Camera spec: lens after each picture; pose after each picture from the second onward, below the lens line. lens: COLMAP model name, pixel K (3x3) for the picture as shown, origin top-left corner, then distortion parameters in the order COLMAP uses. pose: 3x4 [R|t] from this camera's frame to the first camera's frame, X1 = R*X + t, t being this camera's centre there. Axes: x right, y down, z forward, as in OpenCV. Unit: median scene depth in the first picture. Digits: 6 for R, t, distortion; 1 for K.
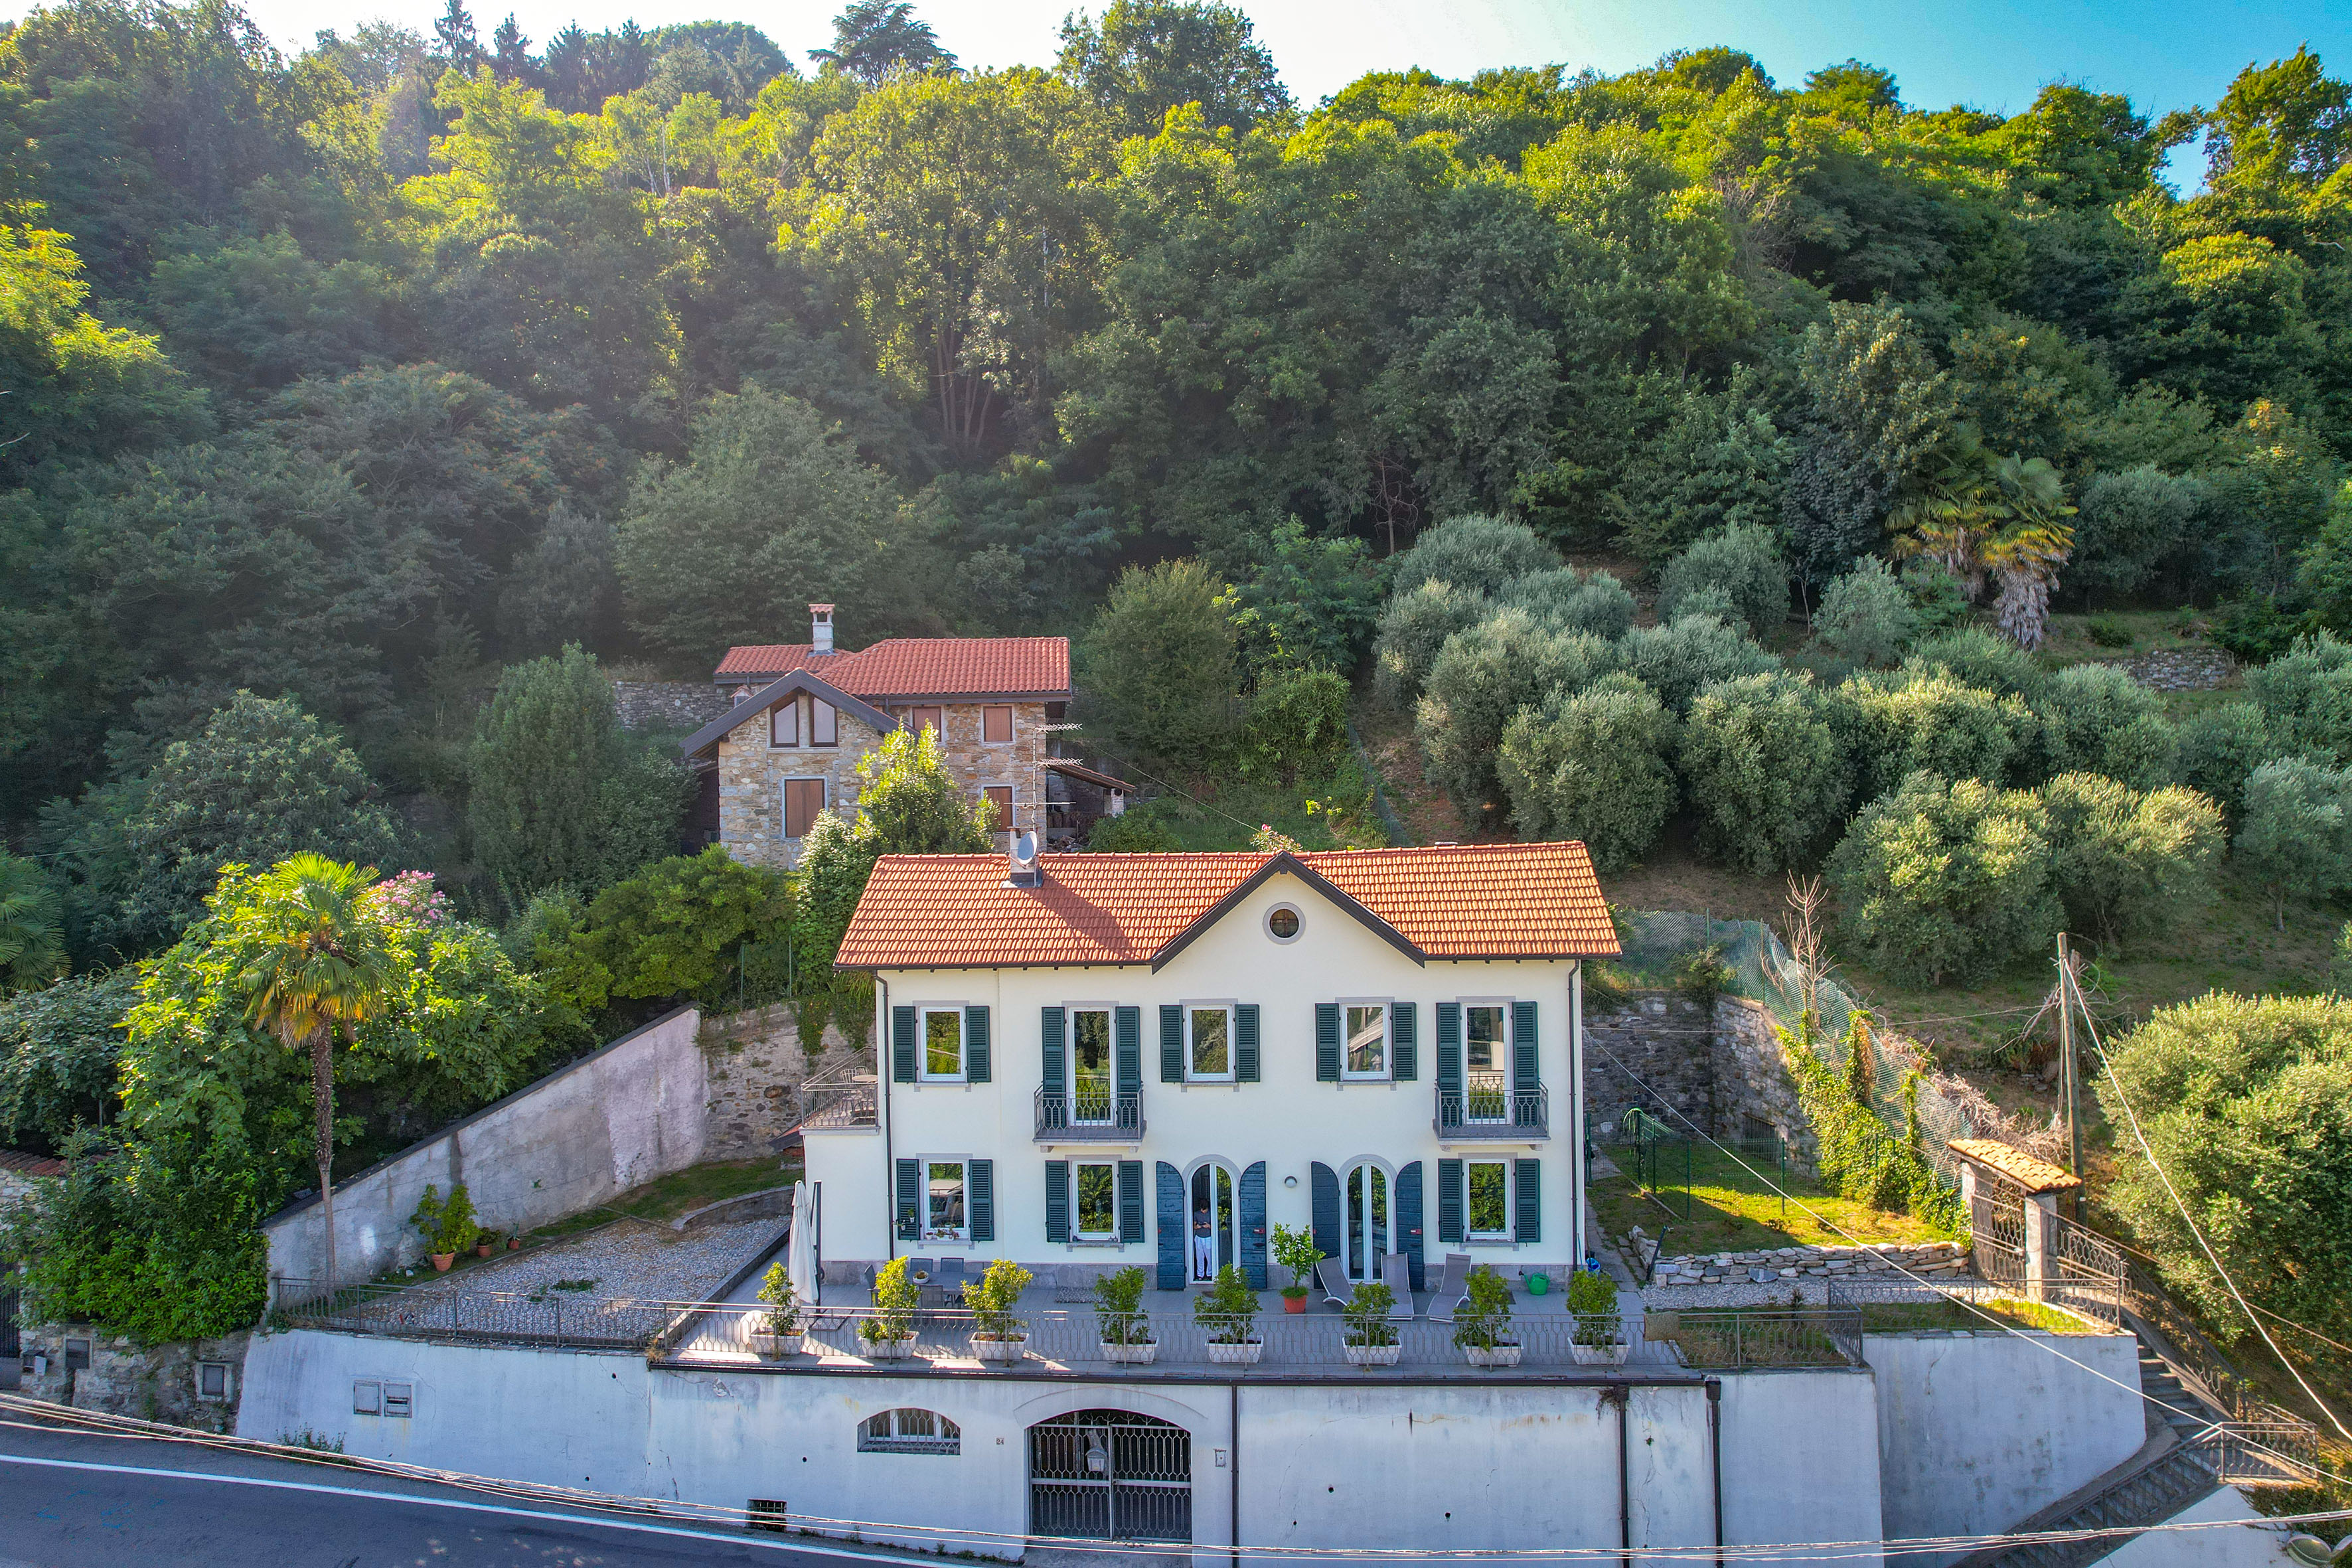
lens RADIAL K [[1506.7, 0, 1176.0], [0, 1506.7, 784.0], [0, 0, 1]] dist [-0.072195, 0.060512]
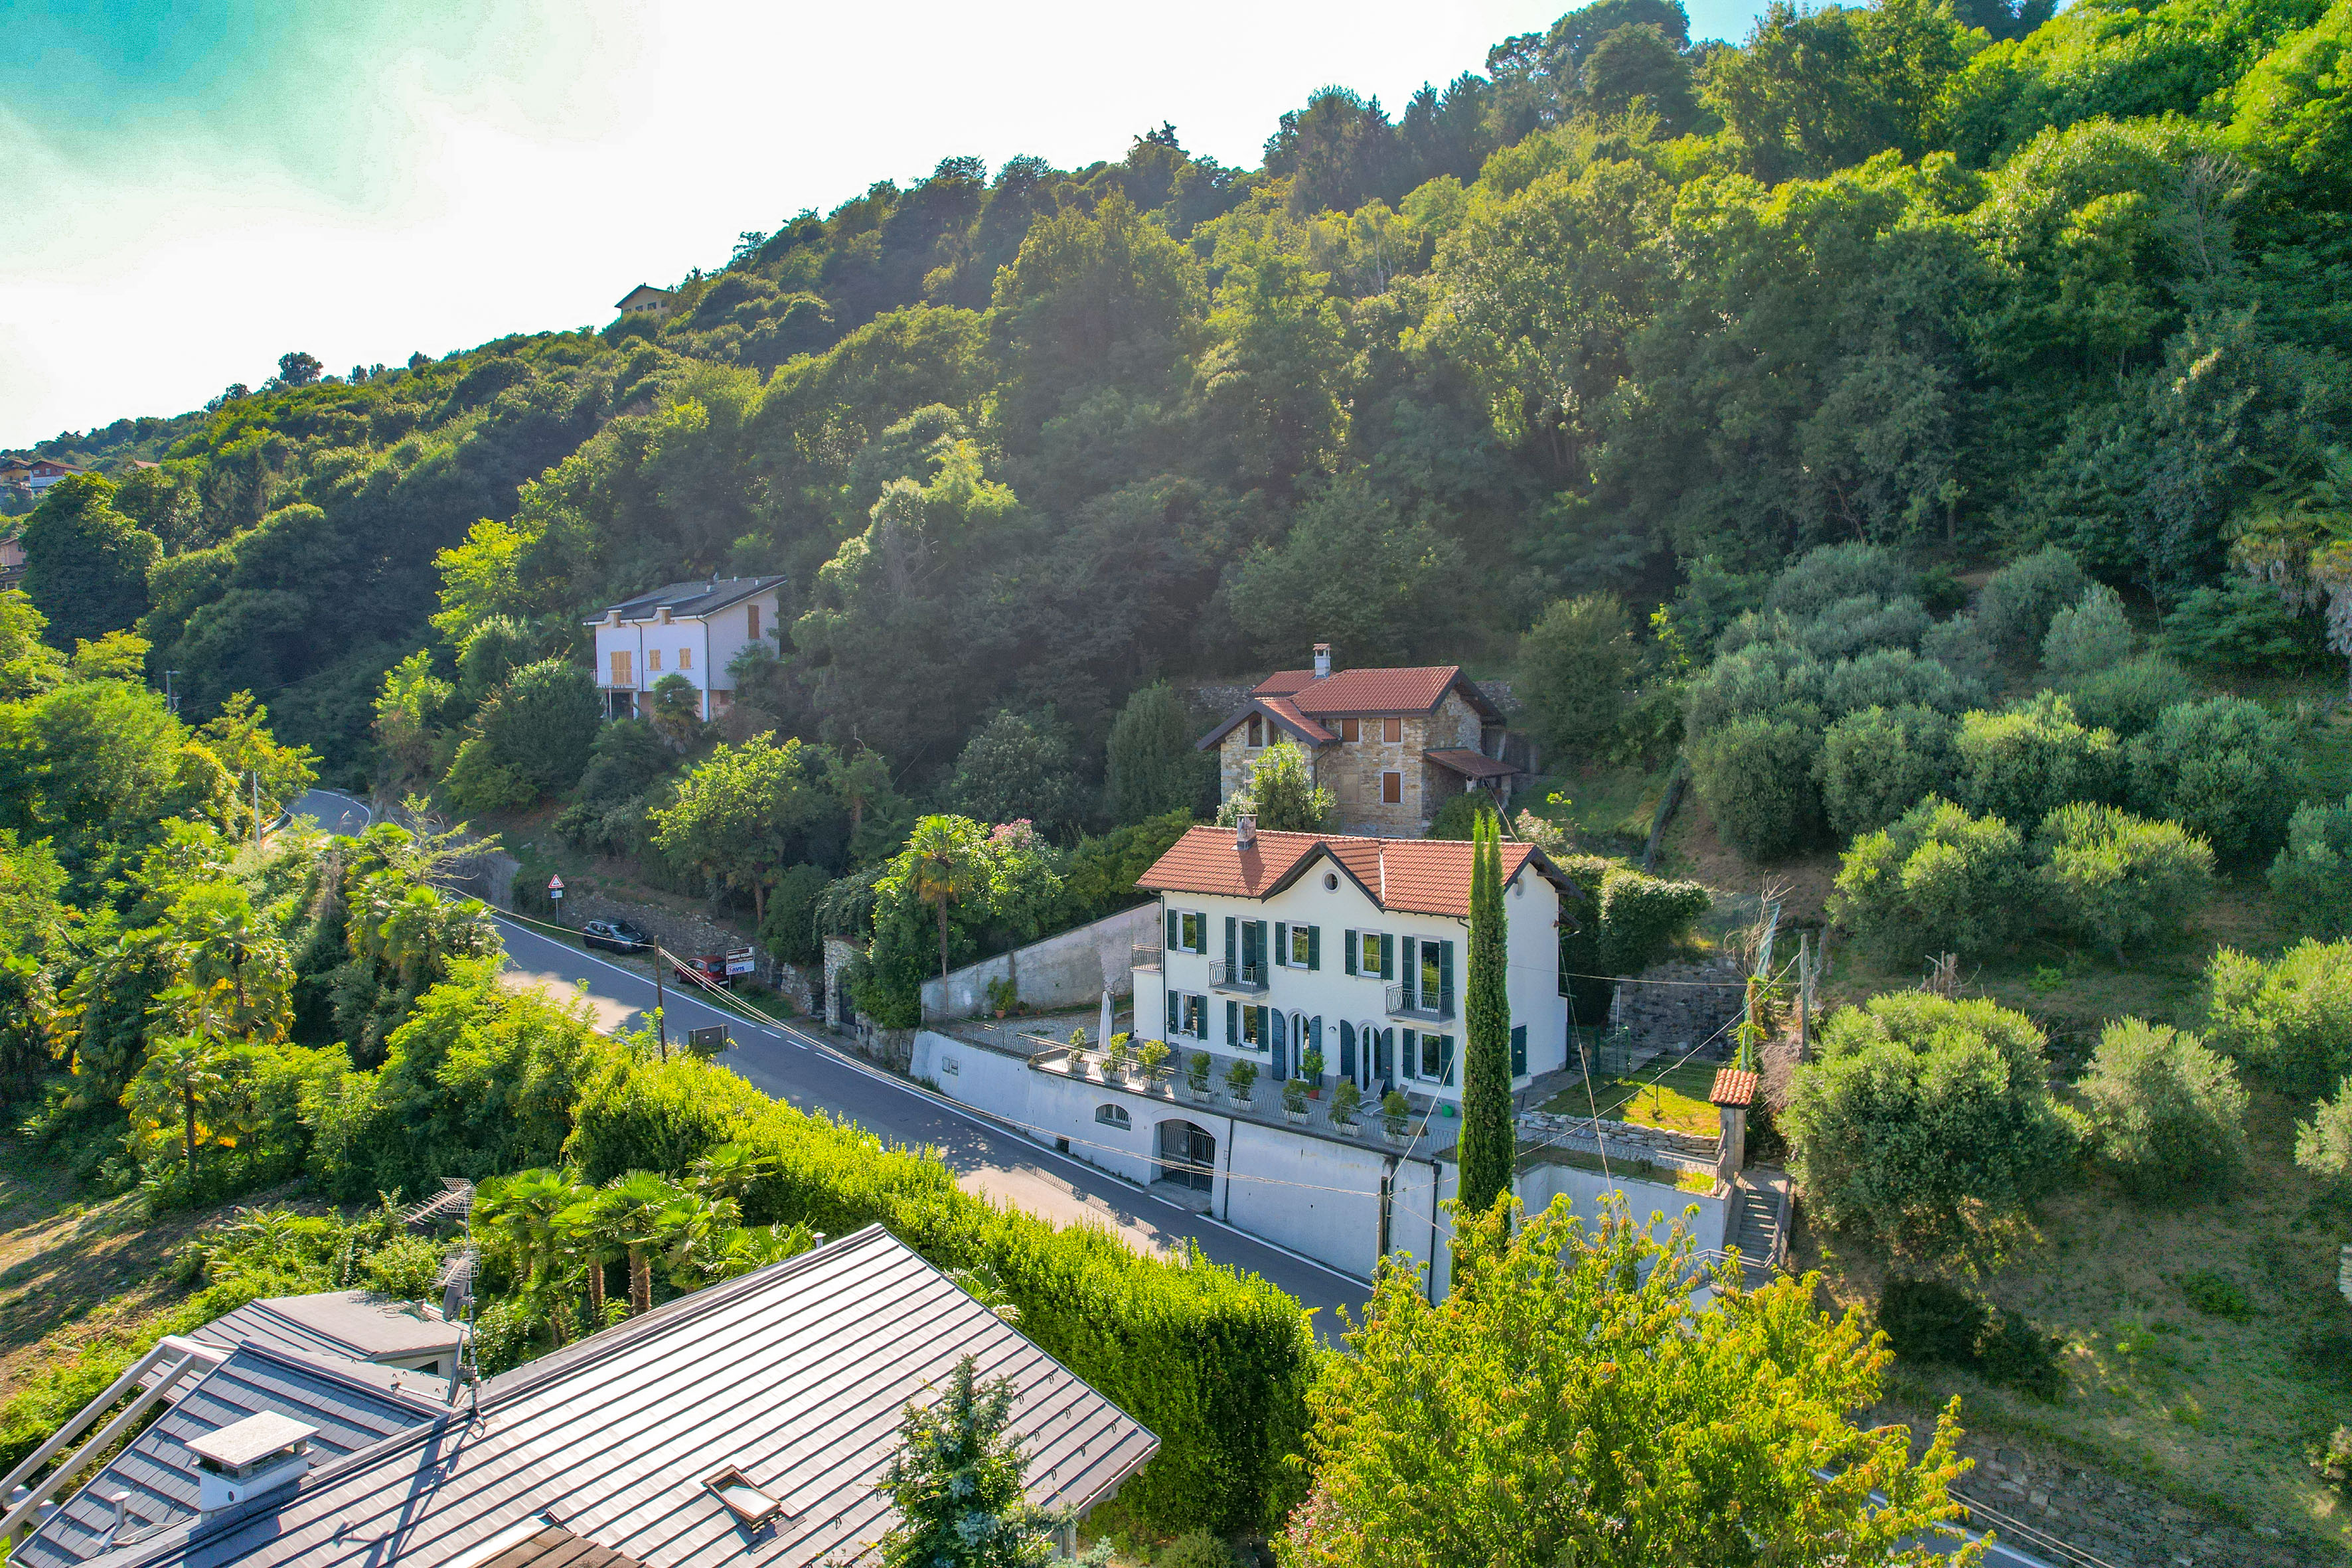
lens RADIAL K [[1506.7, 0, 1176.0], [0, 1506.7, 784.0], [0, 0, 1]] dist [-0.072195, 0.060512]
pose [[0.774467, 0.038774, -0.631425, 1.023834], [0.005167, 0.997699, 0.067603, -0.138192], [0.632593, -0.055619, 0.772485, -0.449440]]
